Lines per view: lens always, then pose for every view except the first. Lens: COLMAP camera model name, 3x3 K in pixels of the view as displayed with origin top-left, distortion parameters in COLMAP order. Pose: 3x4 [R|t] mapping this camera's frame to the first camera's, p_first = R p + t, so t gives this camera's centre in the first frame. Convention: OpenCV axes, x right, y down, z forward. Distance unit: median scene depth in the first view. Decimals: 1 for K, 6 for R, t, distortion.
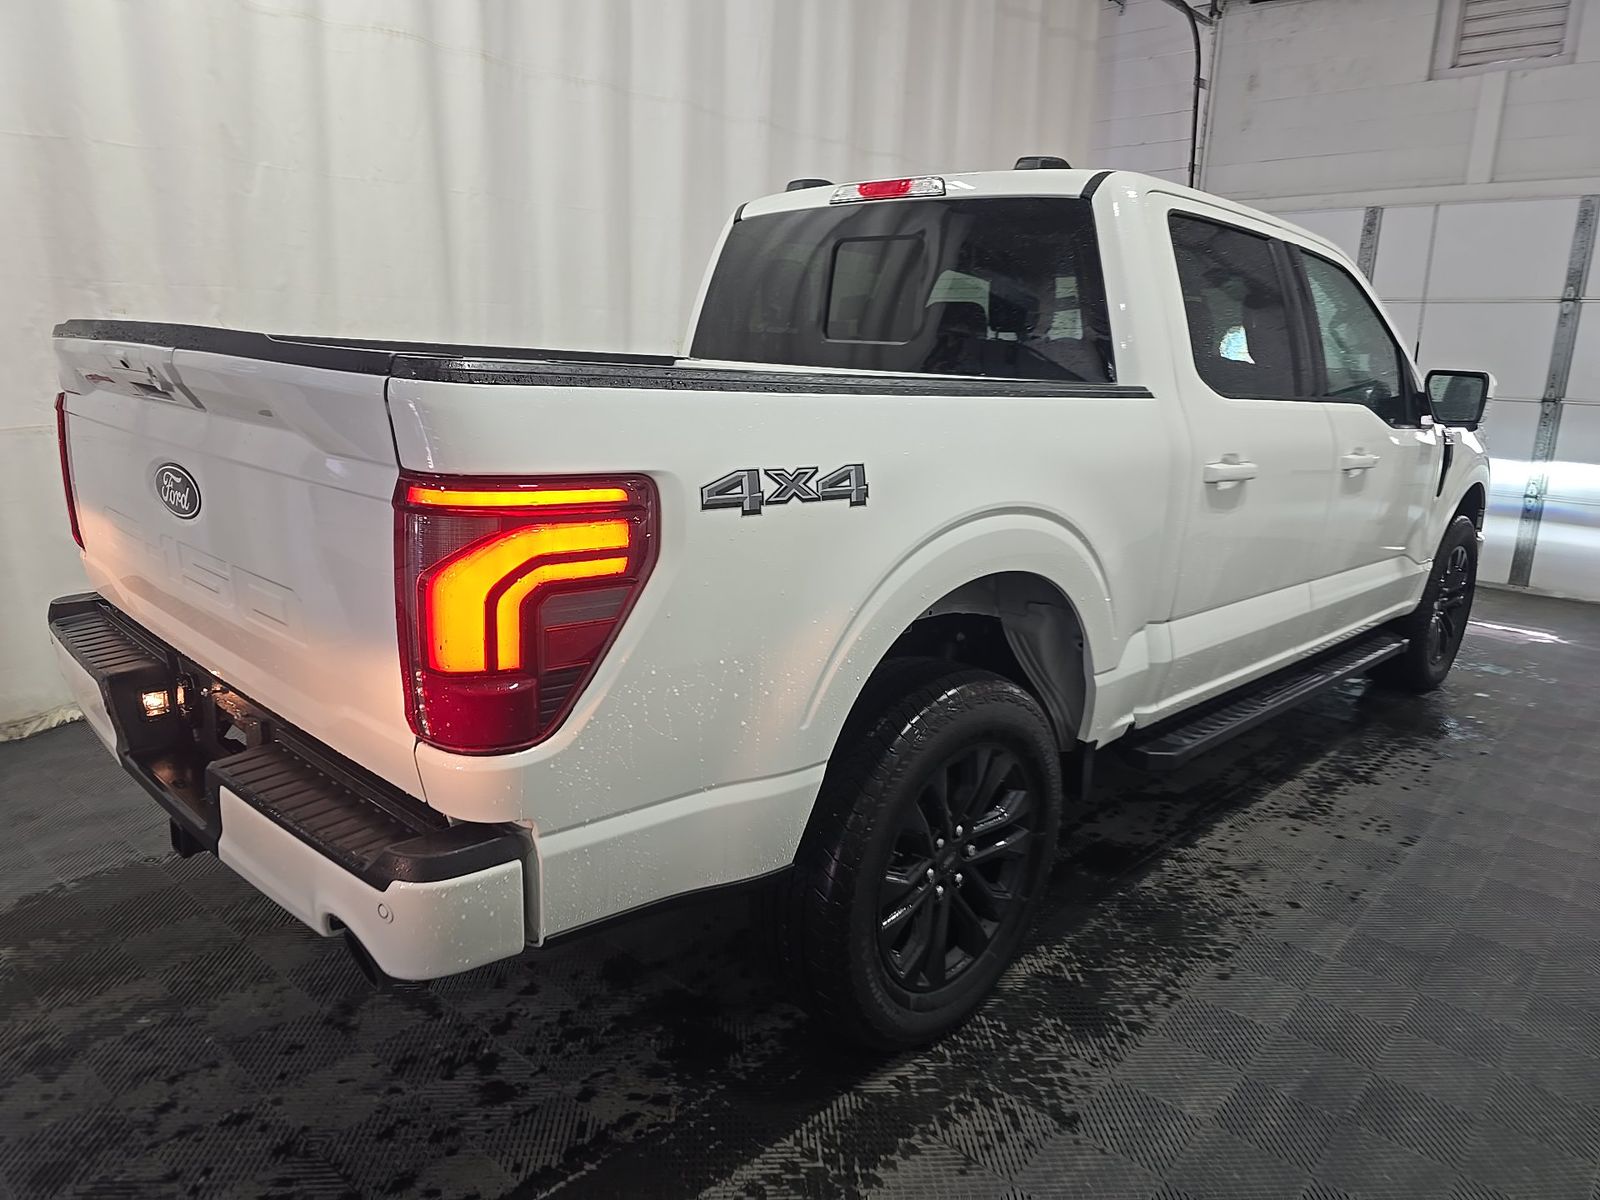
lens RADIAL K [[1072.6, 0, 808.4], [0, 1072.6, 583.9], [0, 0, 1]] dist [0.010812, -0.001115]
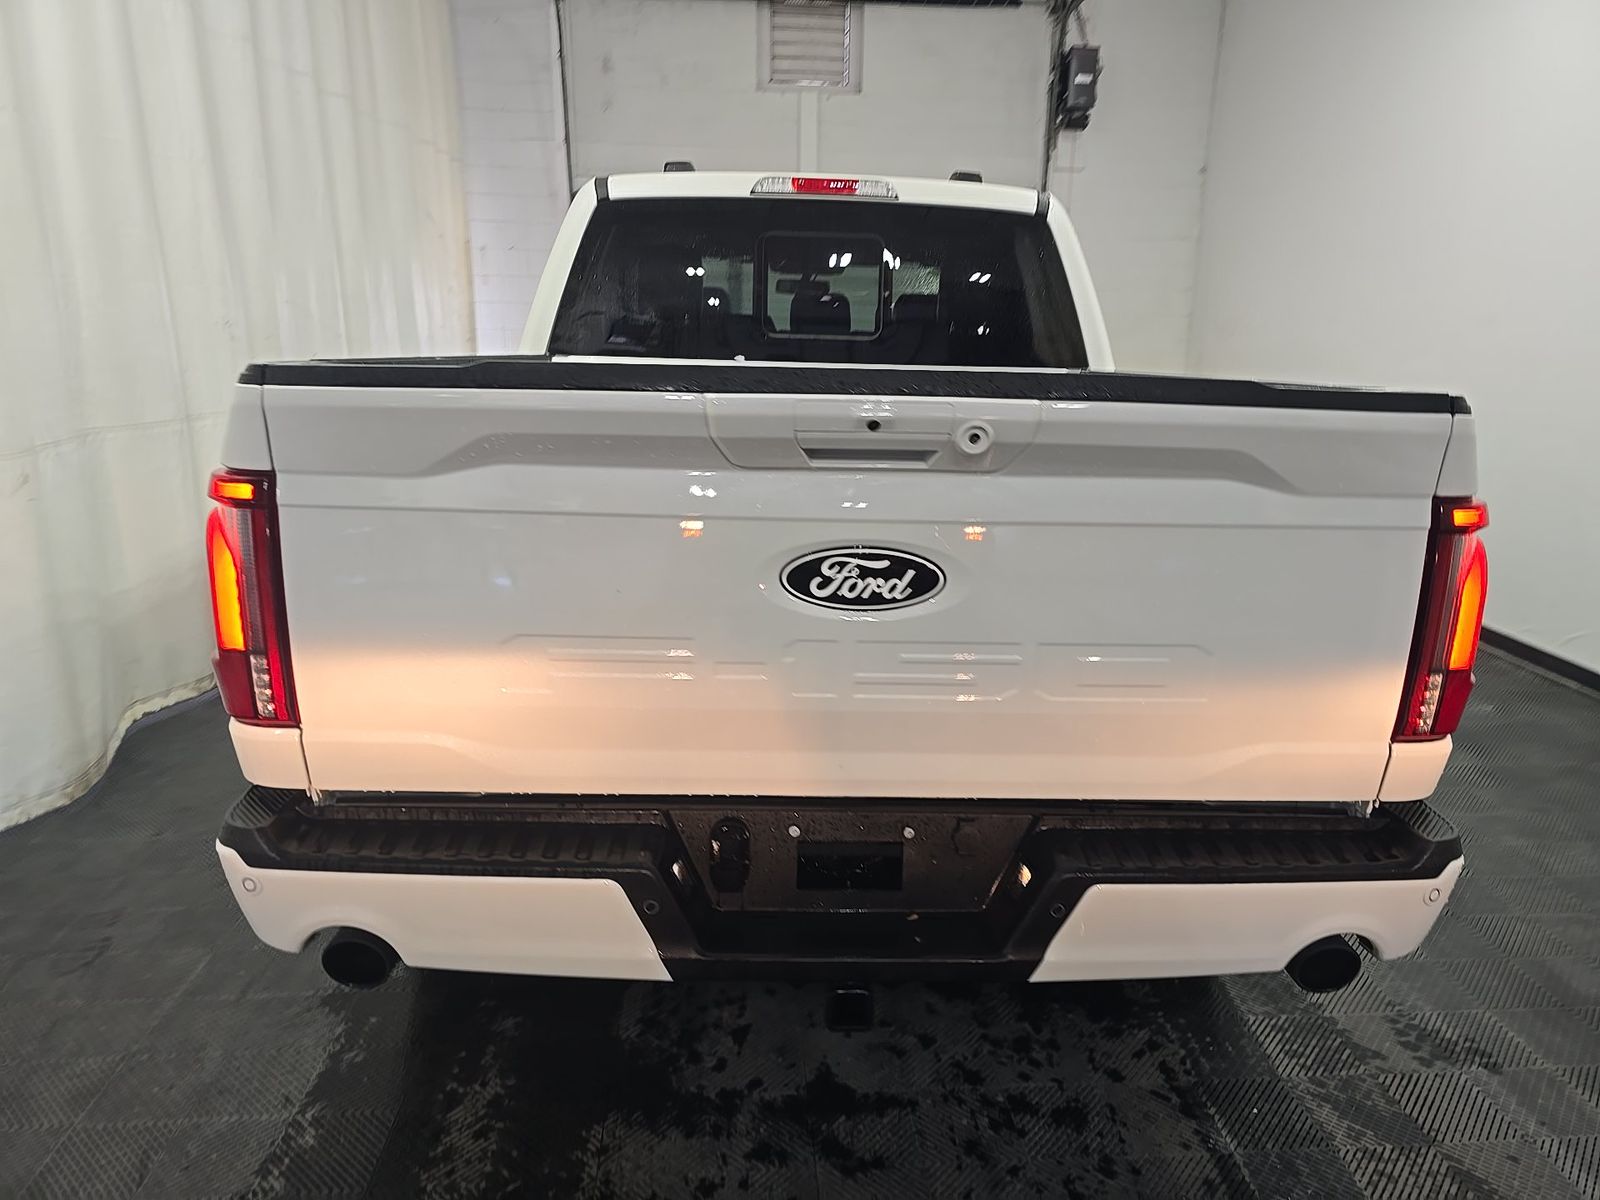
lens RADIAL K [[1076.8, 0, 796.6], [0, 1076.8, 592.2], [0, 0, 1]] dist [0.007577, -0.000338]
pose [[0.704601, -0.187992, 0.684248, -0.734268], [0.155424, 0.981740, 0.109678, -0.108657], [-0.692373, 0.029069, 0.720954, 0.300681]]
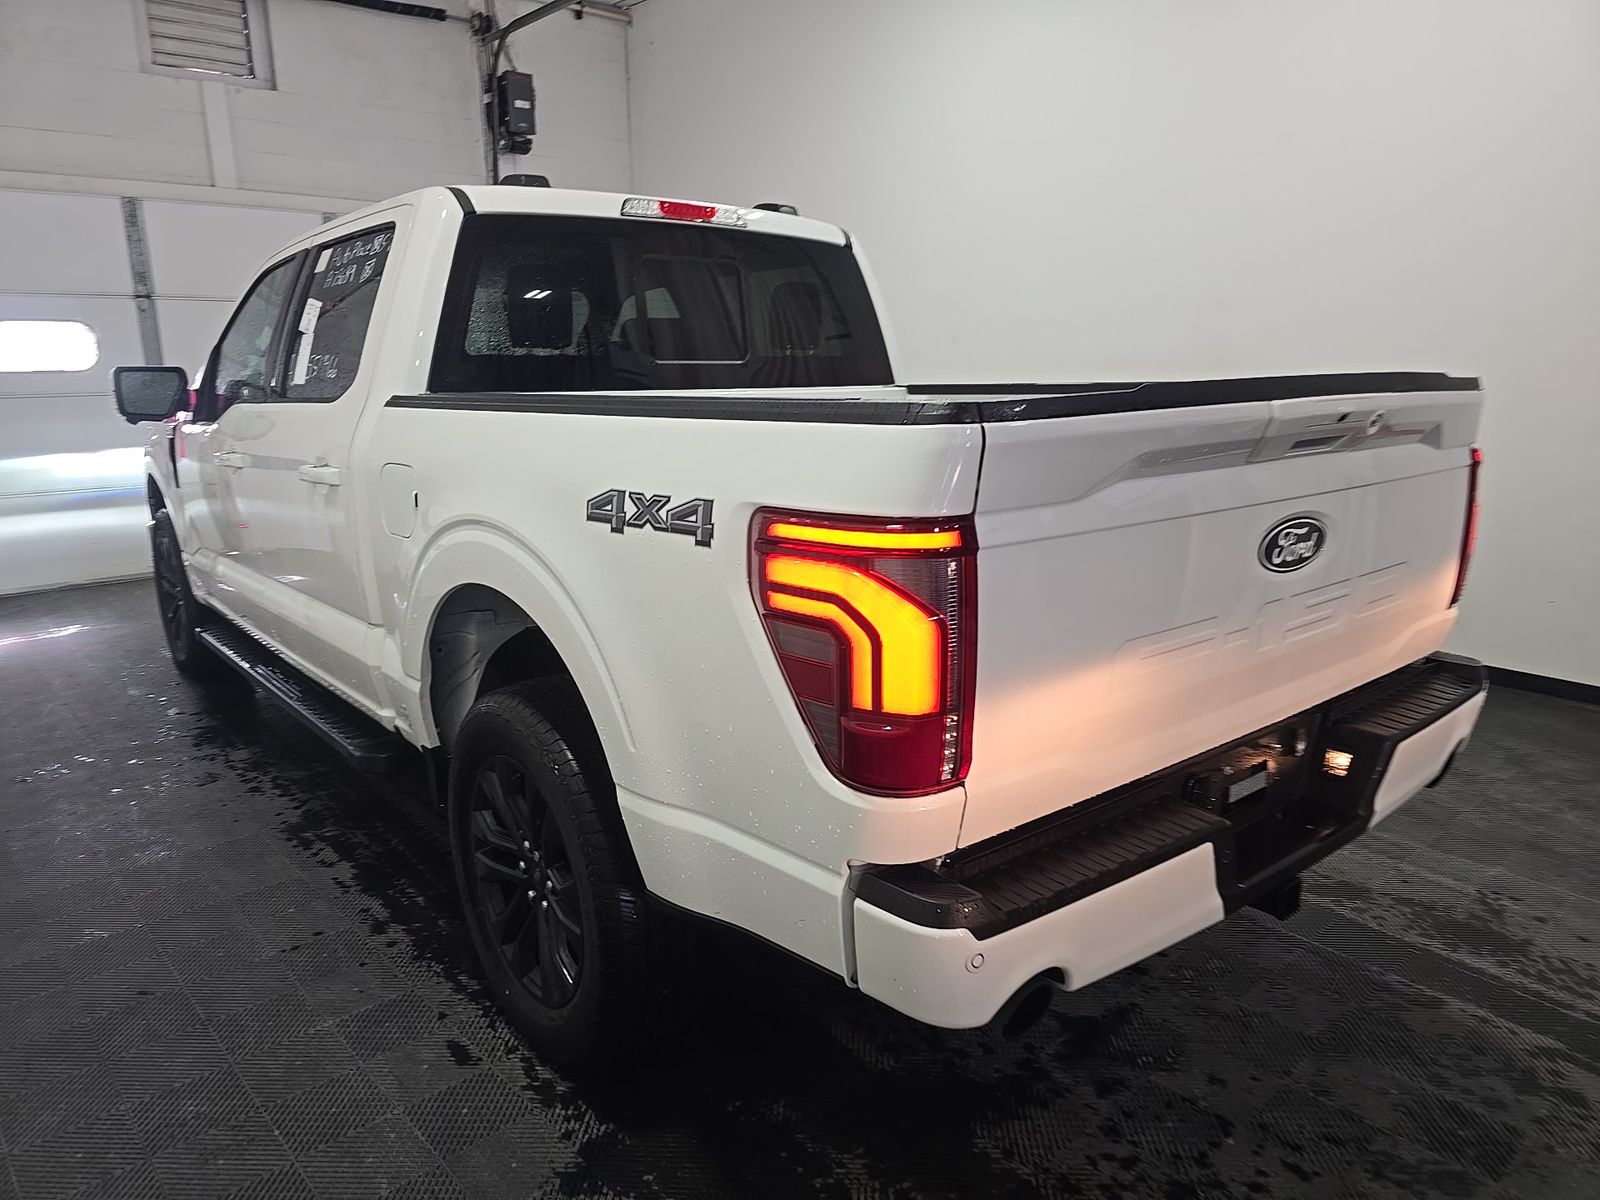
lens RADIAL K [[1087.8, 0, 800.0], [0, 1087.8, 600.0], [0, 0, 1]] dist [0.016098, -0.001853]
pose [[0.117250, -0.252726, 0.960407, -1.014539], [0.226893, 0.948317, 0.221844, -0.228668], [-0.966836, 0.191899, 0.168532, 0.811490]]
